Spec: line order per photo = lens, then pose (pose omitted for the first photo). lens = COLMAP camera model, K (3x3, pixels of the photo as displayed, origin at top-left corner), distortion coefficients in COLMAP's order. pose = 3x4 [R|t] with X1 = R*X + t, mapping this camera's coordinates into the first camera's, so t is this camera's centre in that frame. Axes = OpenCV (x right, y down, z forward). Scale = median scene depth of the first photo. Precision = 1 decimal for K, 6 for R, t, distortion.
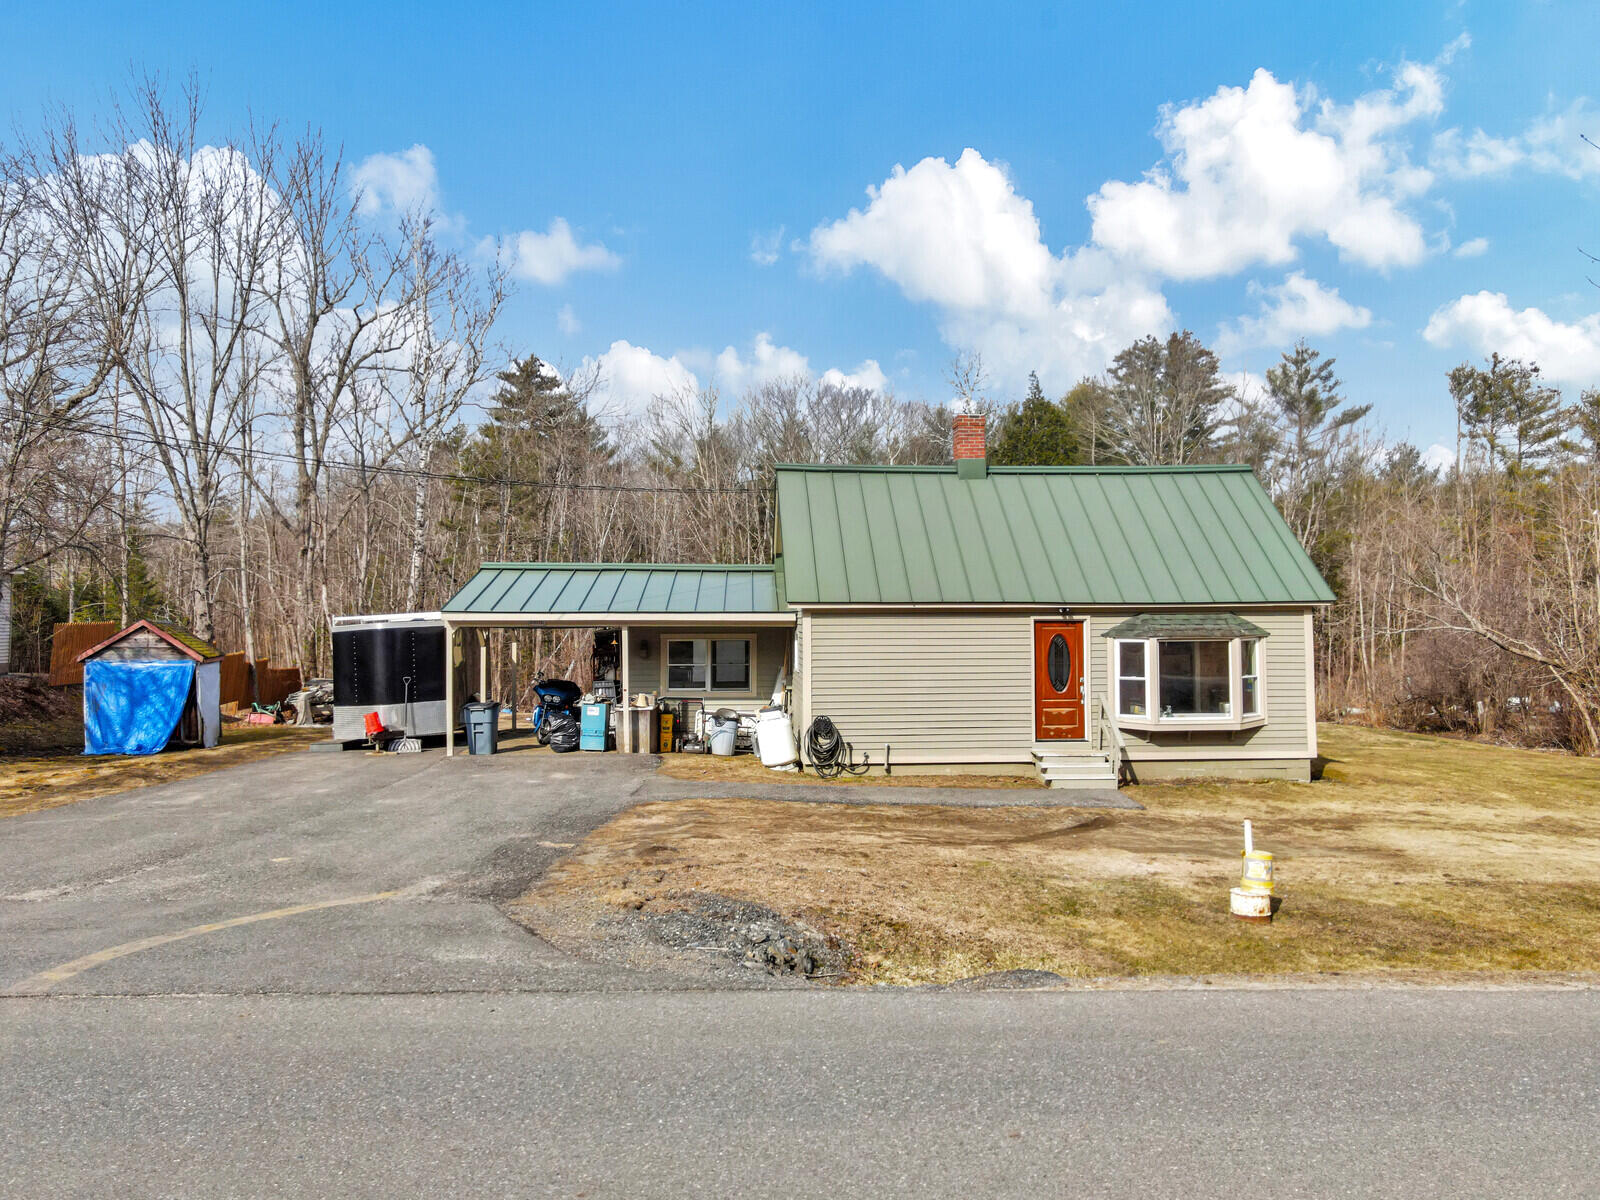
lens RADIAL K [[1113.6, 0, 800.0], [0, 1113.6, 600.0], [0, 0, 1]] dist [0.057134, 0.000120]
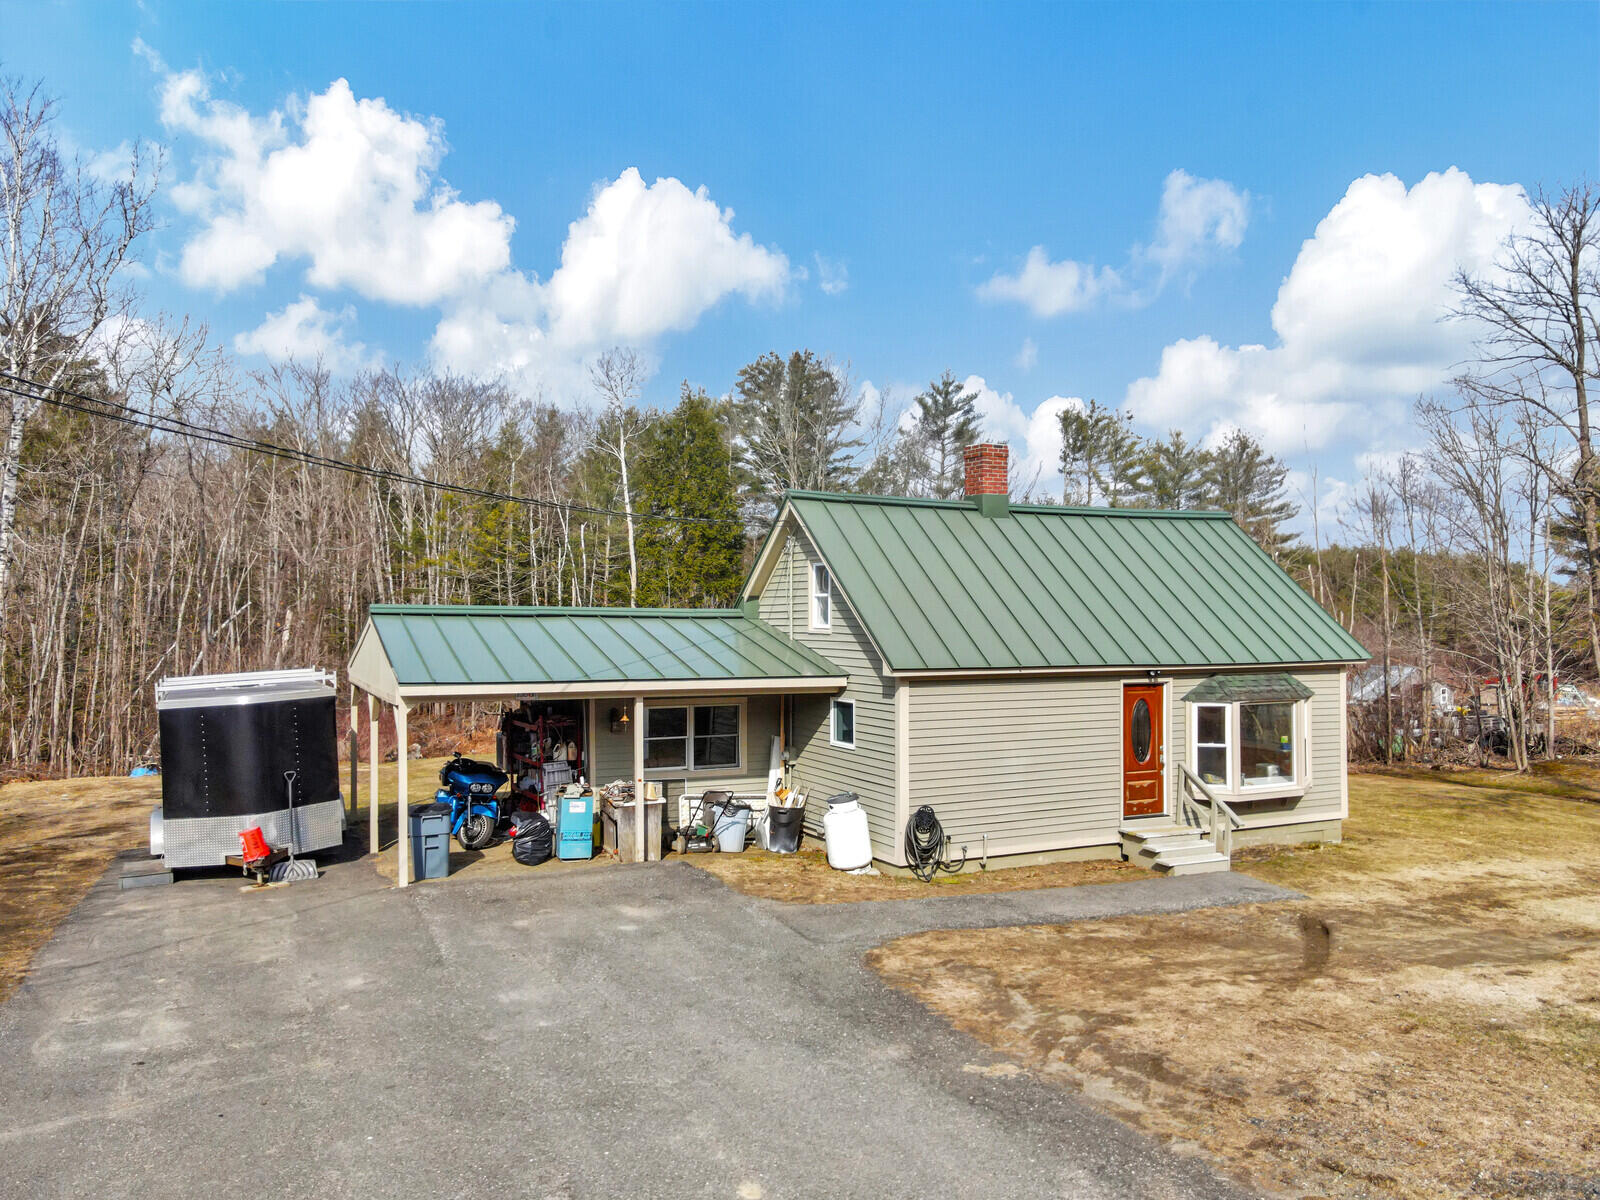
lens RADIAL K [[1158.3, 0, 800.0], [0, 1158.3, 600.0], [0, 0, 1]] dist [0.042808, 0.001634]
pose [[0.926897, 0.009021, 0.375208, -0.378585], [-0.006209, 0.999943, -0.008704, -0.039434], [-0.375265, 0.005738, 0.926900, 0.230656]]
